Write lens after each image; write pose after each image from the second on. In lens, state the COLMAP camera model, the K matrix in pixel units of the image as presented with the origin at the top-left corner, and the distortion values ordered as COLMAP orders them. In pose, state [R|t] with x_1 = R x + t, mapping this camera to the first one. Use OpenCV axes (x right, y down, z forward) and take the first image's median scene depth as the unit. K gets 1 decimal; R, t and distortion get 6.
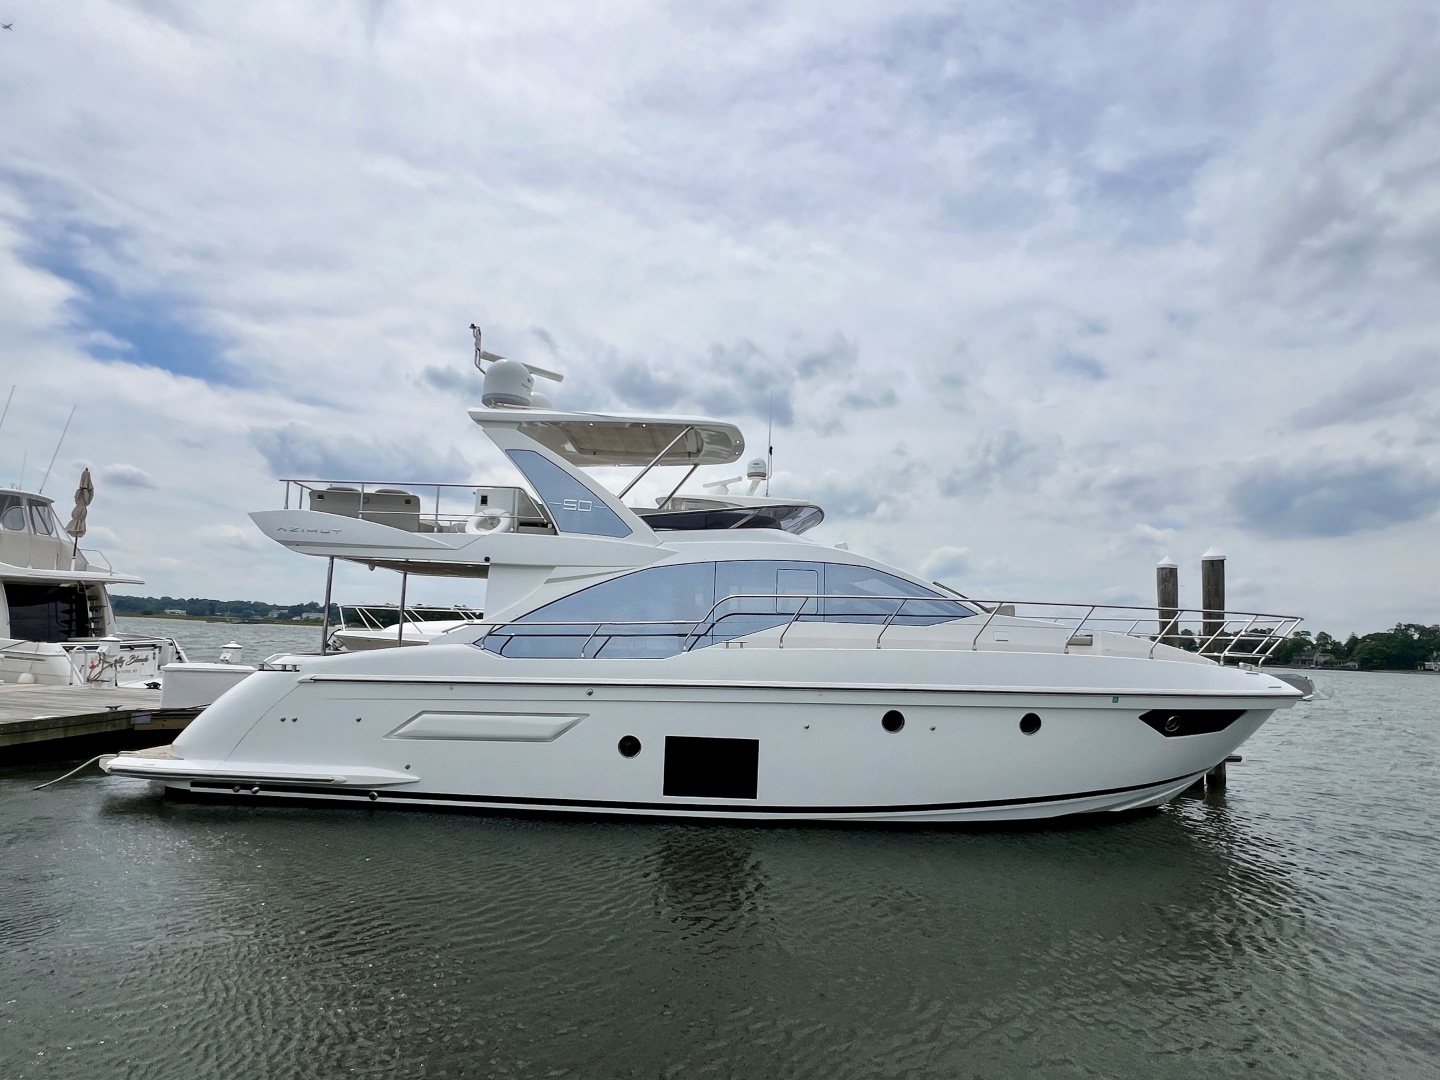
lens RADIAL K [[796.8, 0, 720.0], [0, 796.8, 540.0], [0, 0, 1]] dist [-0.024896, -0.000356]
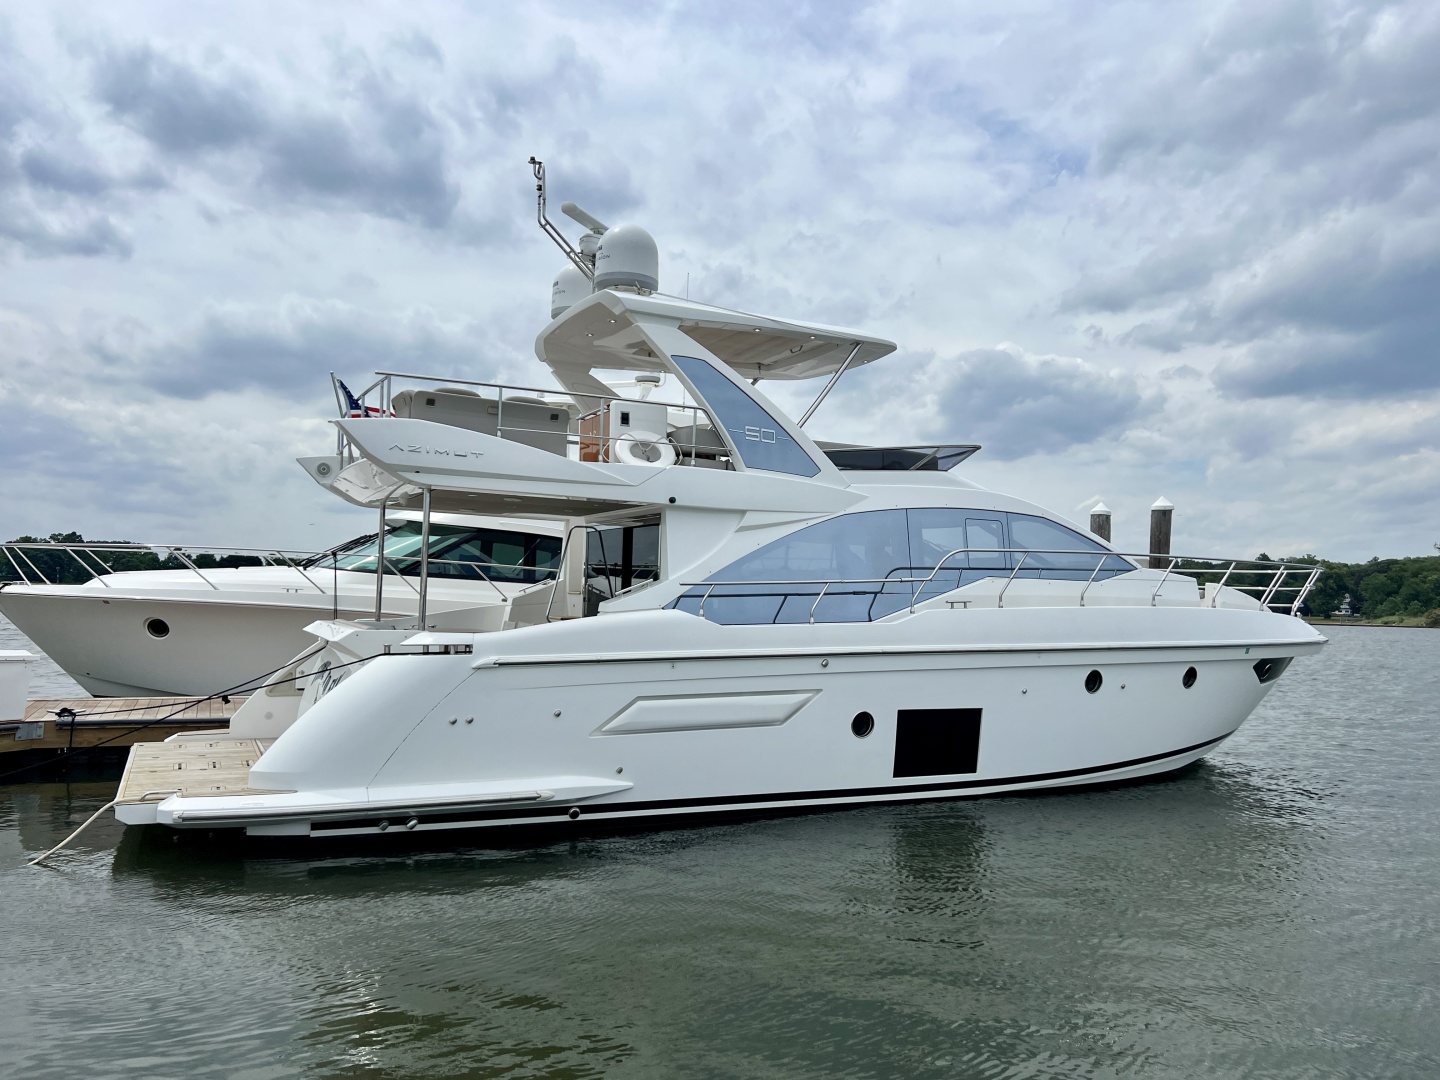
lens RADIAL K [[1152.4, 0, 720.0], [0, 1152.4, 540.0], [0, 0, 1]] dist [0.095457, -0.339452]
pose [[0.887822, 0.008064, 0.460116, -0.746709], [-0.046867, 0.996232, 0.072972, -0.020516], [-0.457794, -0.086350, 0.884855, -0.015781]]
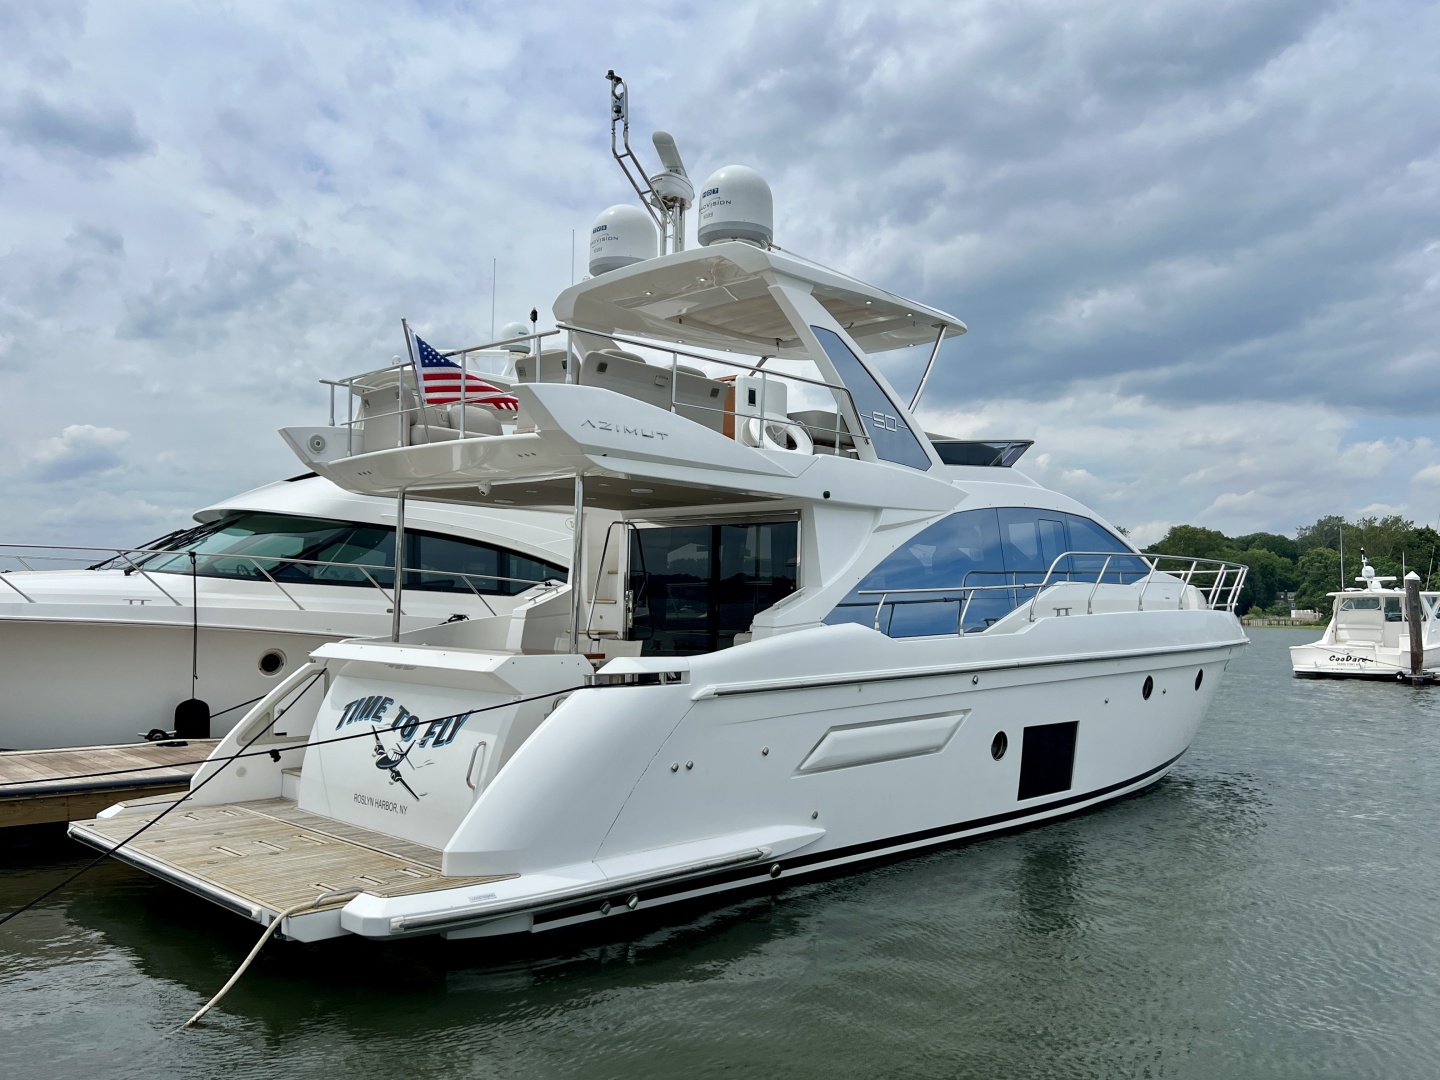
lens RADIAL K [[1231.1, 0, 720.0], [0, 1231.1, 540.0], [0, 0, 1]] dist [0.010364, 0.002147]
pose [[0.682889, 0.011281, 0.730435, -1.069731], [-0.072285, 0.996017, 0.052198, 0.014486], [-0.726937, -0.088445, 0.680985, 0.355680]]
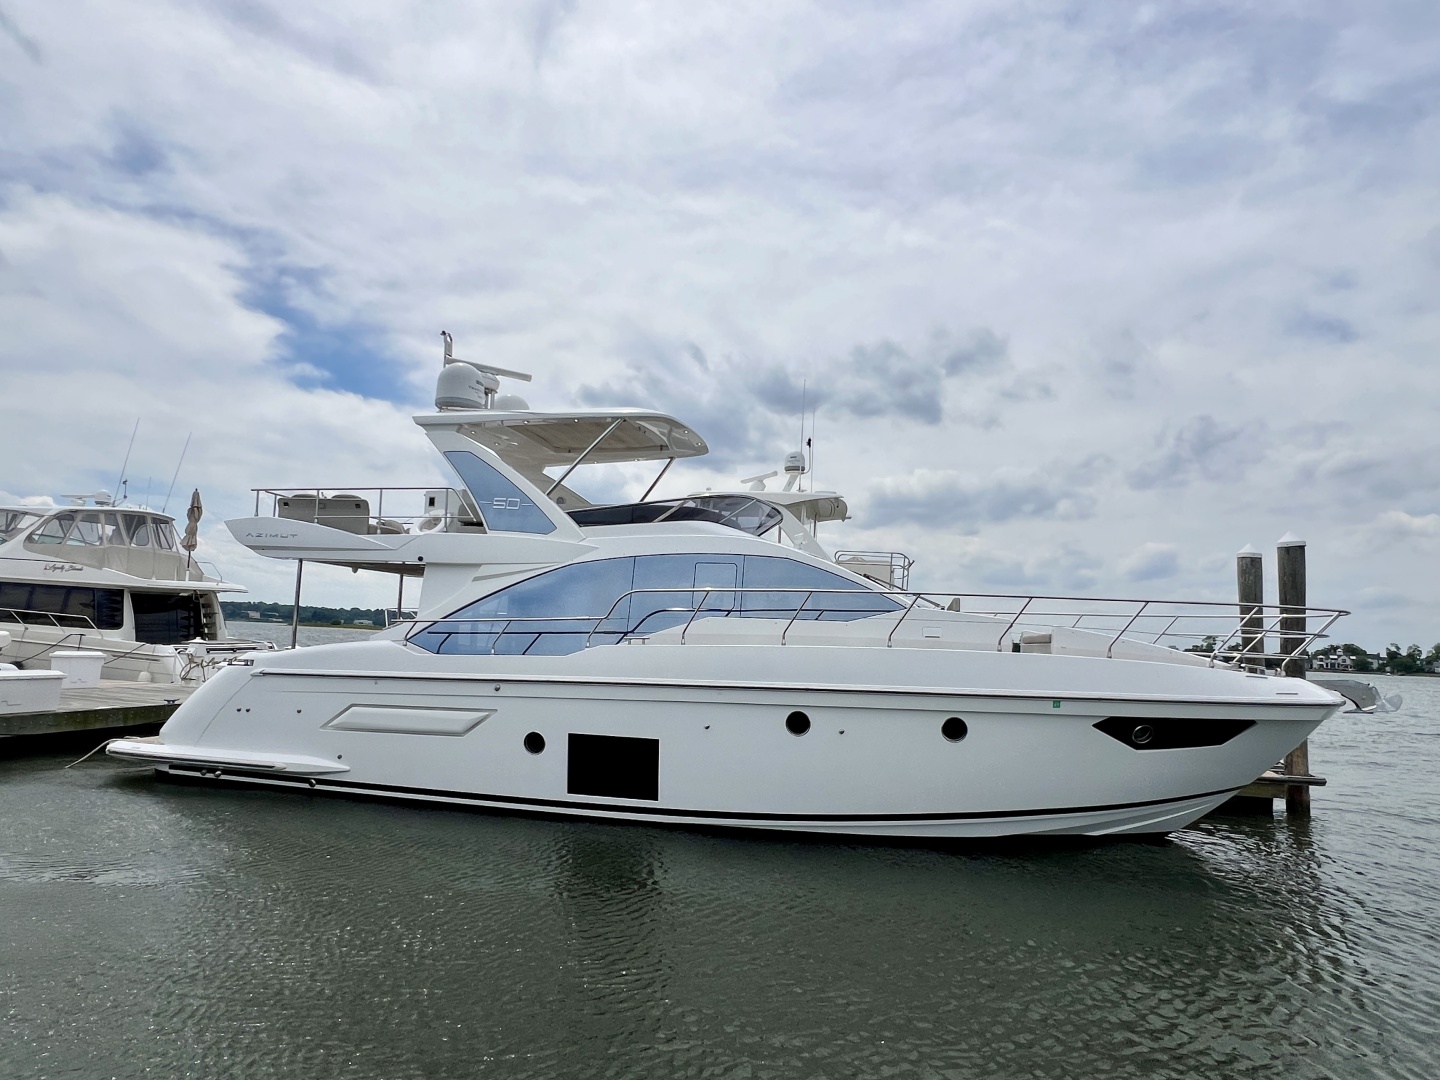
lens RADIAL K [[830.5, 0, 720.0], [0, 830.5, 540.0], [0, 0, 1]] dist [-0.027663, -0.002351]
pose [[0.978317, -0.024933, -0.205608, 0.300552], [0.023559, 0.999681, -0.009129, 0.018489], [0.205770, 0.004087, 0.978592, 0.028437]]
